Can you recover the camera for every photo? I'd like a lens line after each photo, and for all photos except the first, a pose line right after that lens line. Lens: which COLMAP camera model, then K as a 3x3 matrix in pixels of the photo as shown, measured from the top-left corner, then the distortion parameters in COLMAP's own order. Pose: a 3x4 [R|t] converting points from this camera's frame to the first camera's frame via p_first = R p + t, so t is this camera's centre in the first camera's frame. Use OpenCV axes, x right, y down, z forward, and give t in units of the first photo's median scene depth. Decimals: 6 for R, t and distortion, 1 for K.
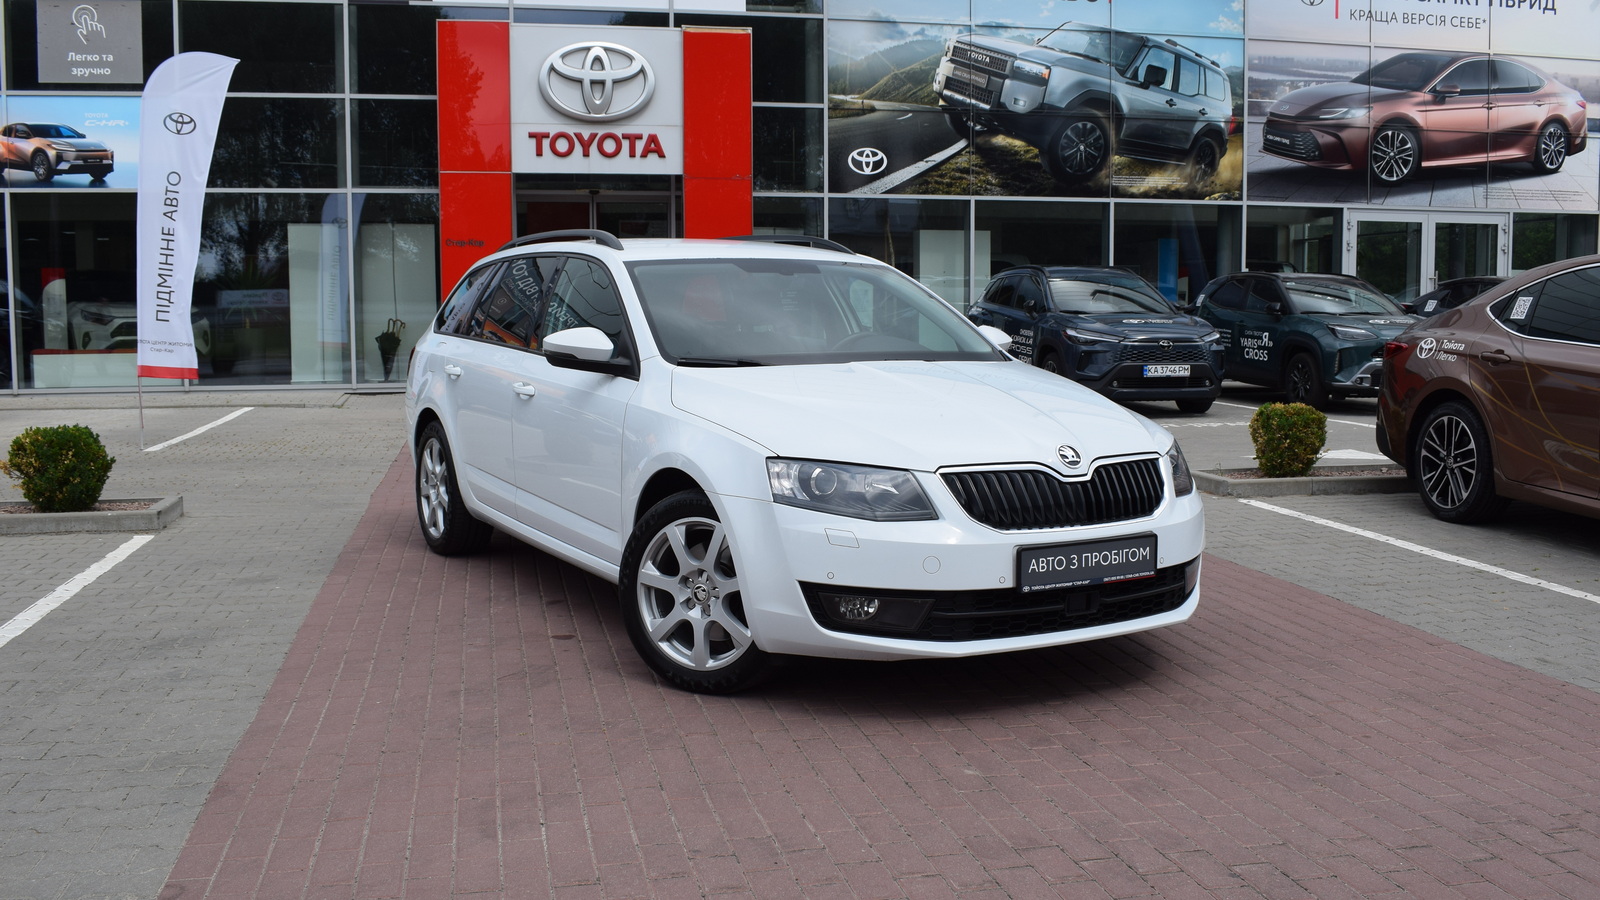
lens RADIAL K [[1479.8, 0, 810.2], [0, 1479.8, 449.0], [0, 0, 1]] dist [-0.086129, 0.012747]
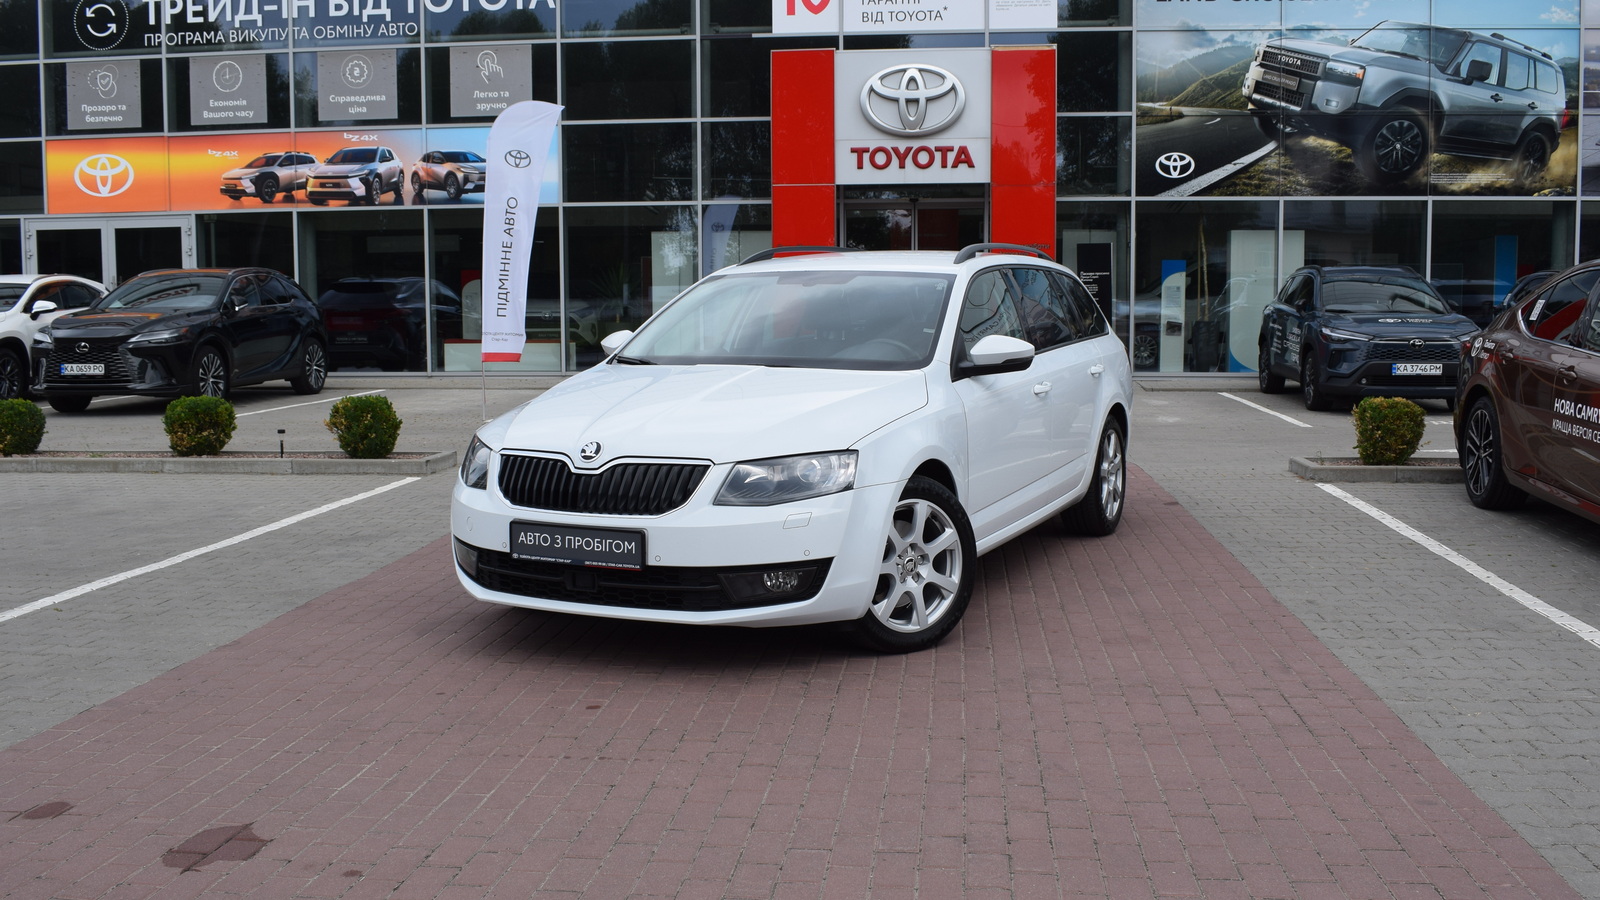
lens RADIAL K [[1502.4, 0, 805.0], [0, 1502.4, 446.7], [0, 0, 1]] dist [-0.089606, 0.020429]
pose [[0.950690, 0.027868, -0.308889, 0.121583], [-0.027627, 0.999605, 0.005156, 0.005304], [0.308911, 0.003632, 0.951084, -0.080682]]
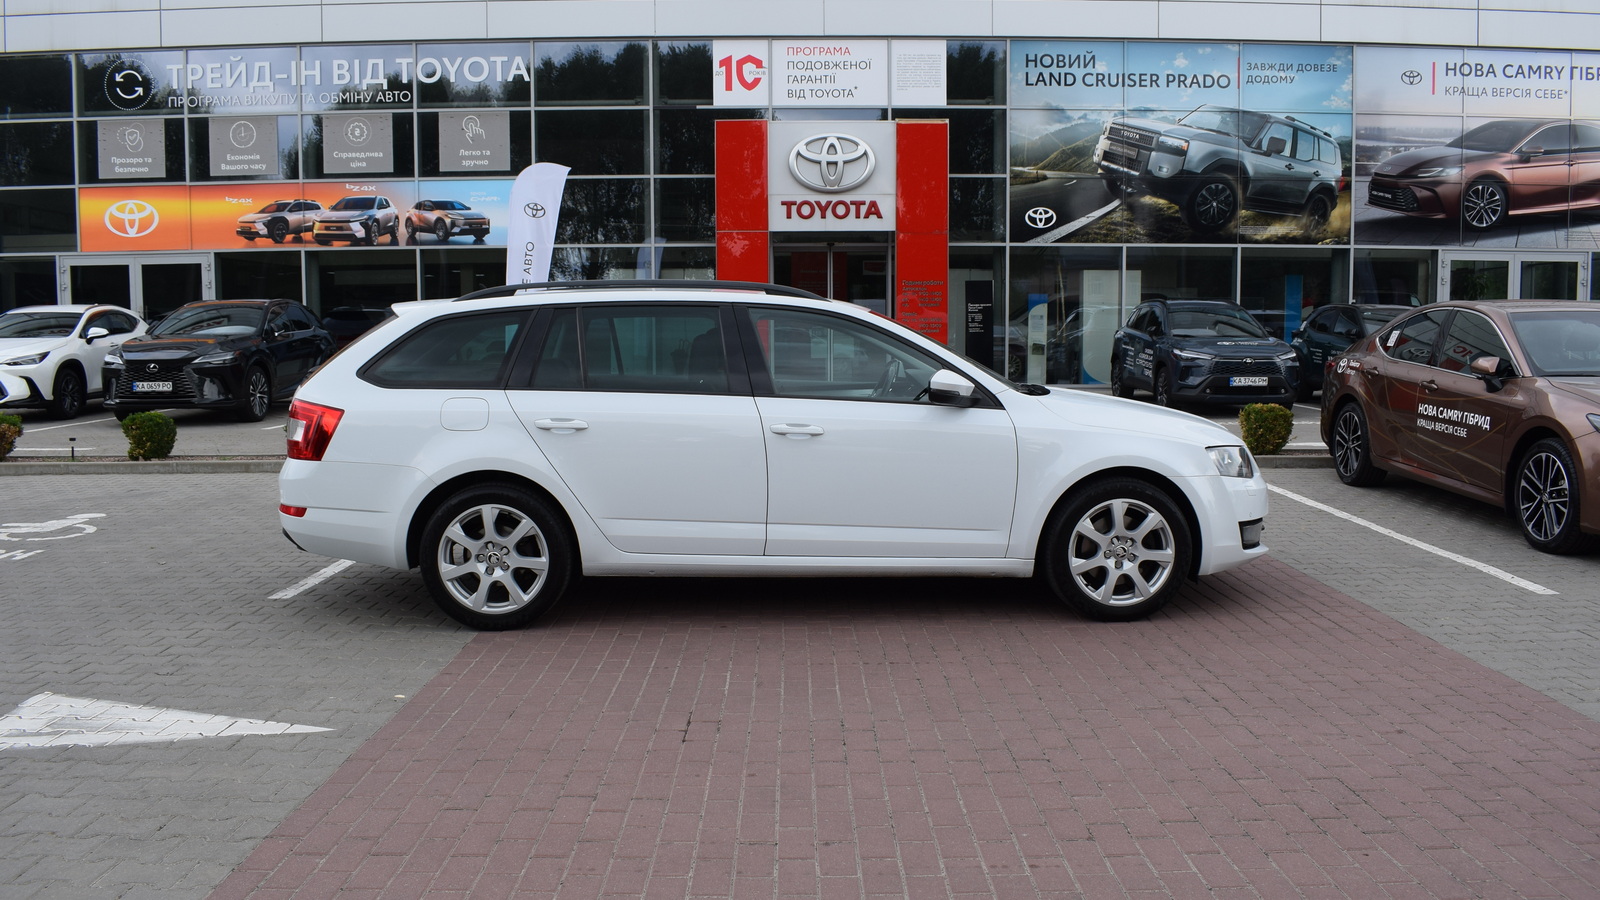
lens RADIAL K [[1287.5, 0, 803.5], [0, 1287.5, 450.5], [0, 0, 1]] dist [-0.098497, 0.018078]
pose [[0.979572, 0.018415, -0.200248, 0.063846], [-0.017963, 0.999830, 0.004076, 0.008204], [0.200289, -0.000395, 0.979737, -0.141371]]
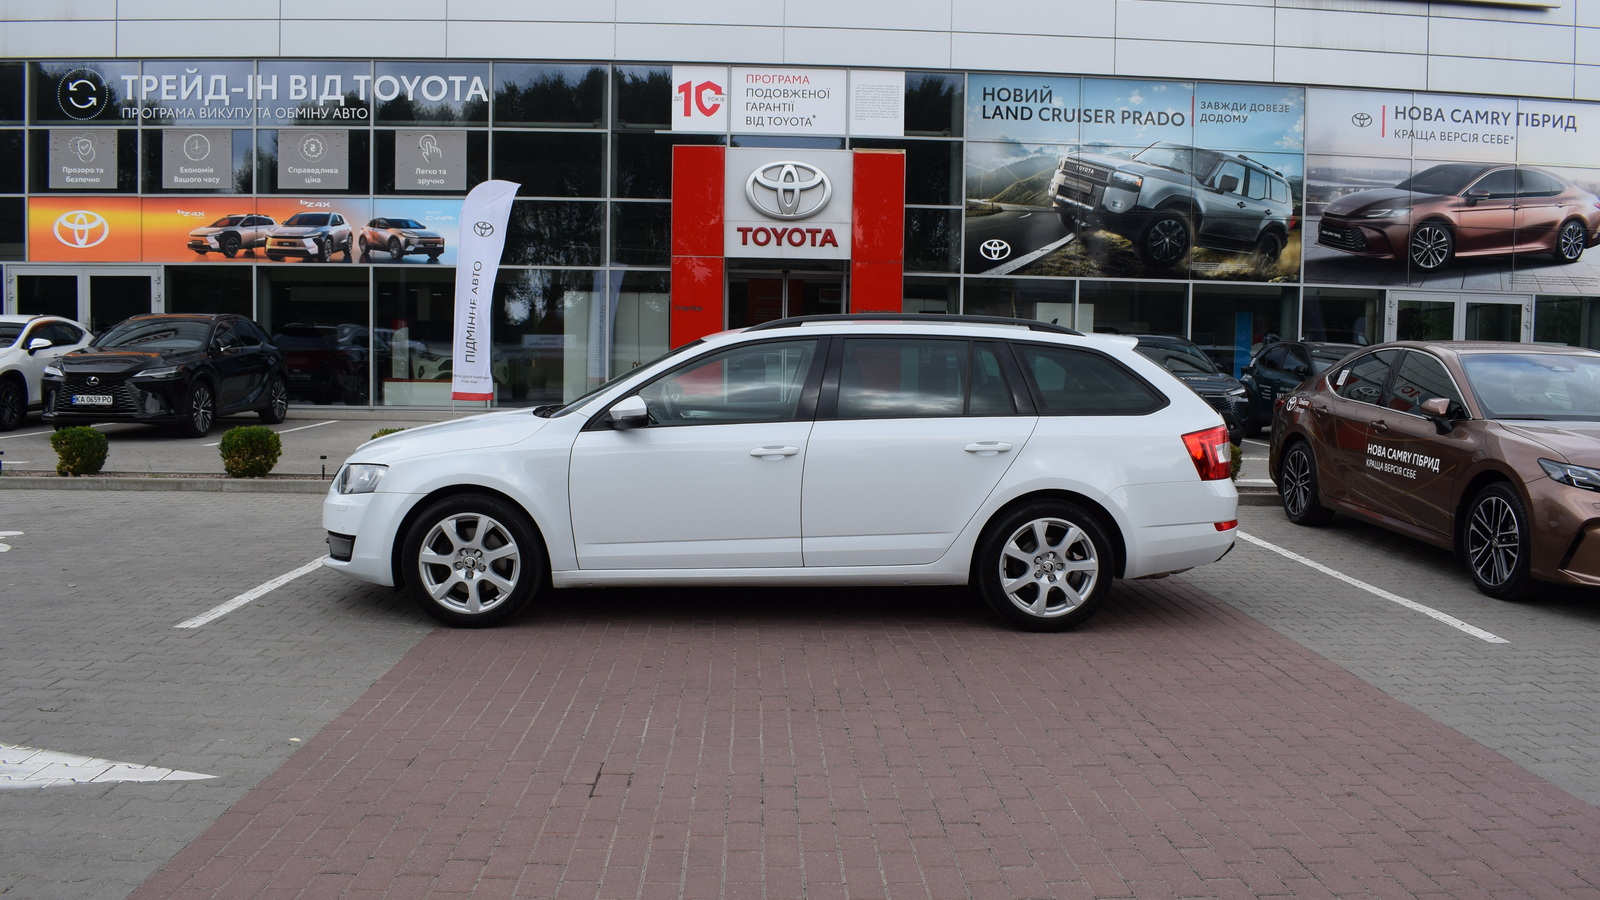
lens RADIAL K [[1271.6, 0, 803.1], [0, 1271.6, 449.1], [0, 0, 1]] dist [-0.098613, 0.018553]
pose [[0.985136, 0.032813, -0.168614, 0.066236], [-0.036228, 0.999195, -0.017214, 0.006070], [0.167914, 0.023067, 0.985532, -0.125848]]
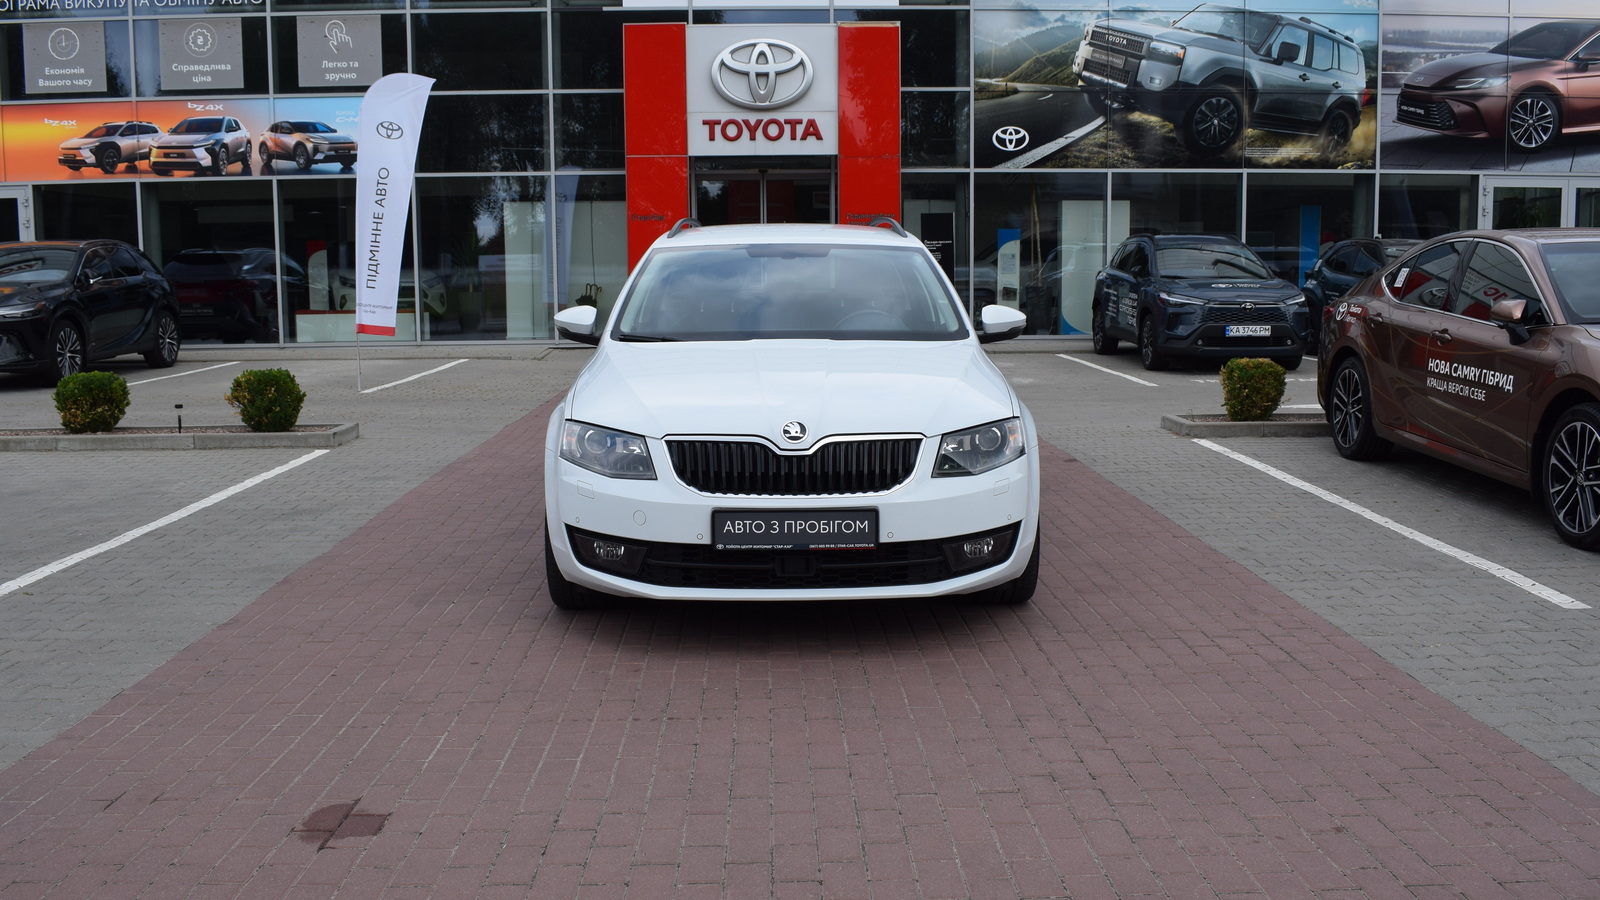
lens RADIAL K [[1456.4, 0, 804.9], [0, 1456.4, 448.9], [0, 0, 1]] dist [-0.089229, 0.019020]
pose [[0.983315, 0.016979, -0.181115, 0.087806], [-0.011720, 0.999479, 0.030068, 0.004961], [0.181531, -0.027444, 0.983002, -0.093120]]
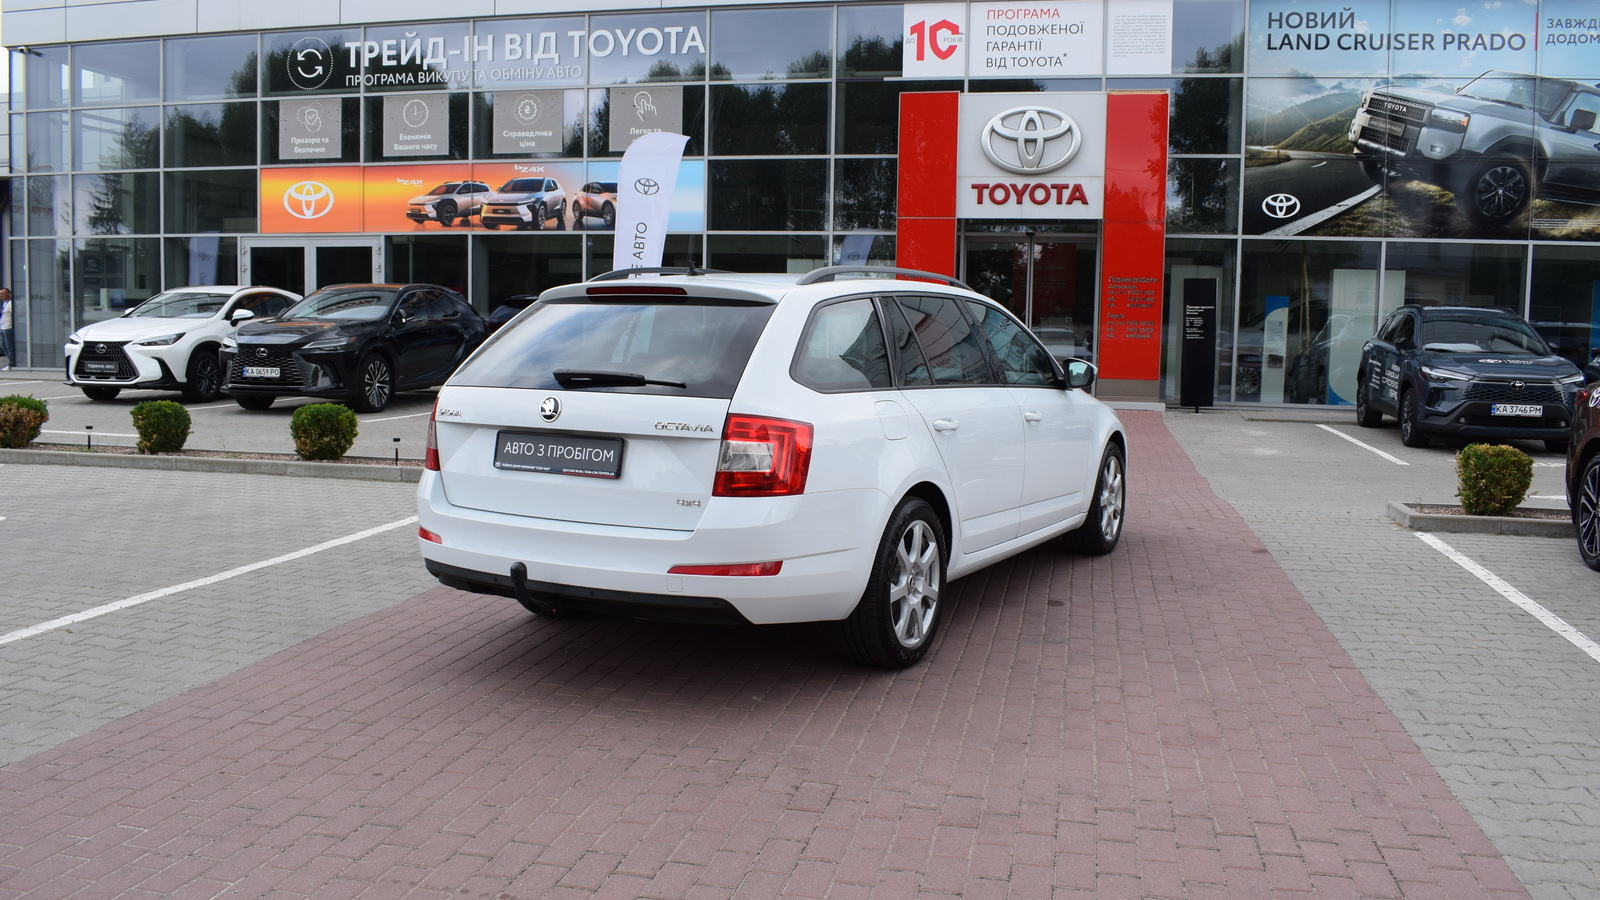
lens RADIAL K [[1304.7, 0, 800.0], [0, 1304.7, 450.0], [0, 0, 1]] dist [-0.100910, 0.022588]
pose [[0.908722, 0.060140, -0.413046, 0.118956], [-0.060856, 0.998081, 0.011436, -0.003740], [0.412941, 0.014744, 0.910638, -0.010067]]
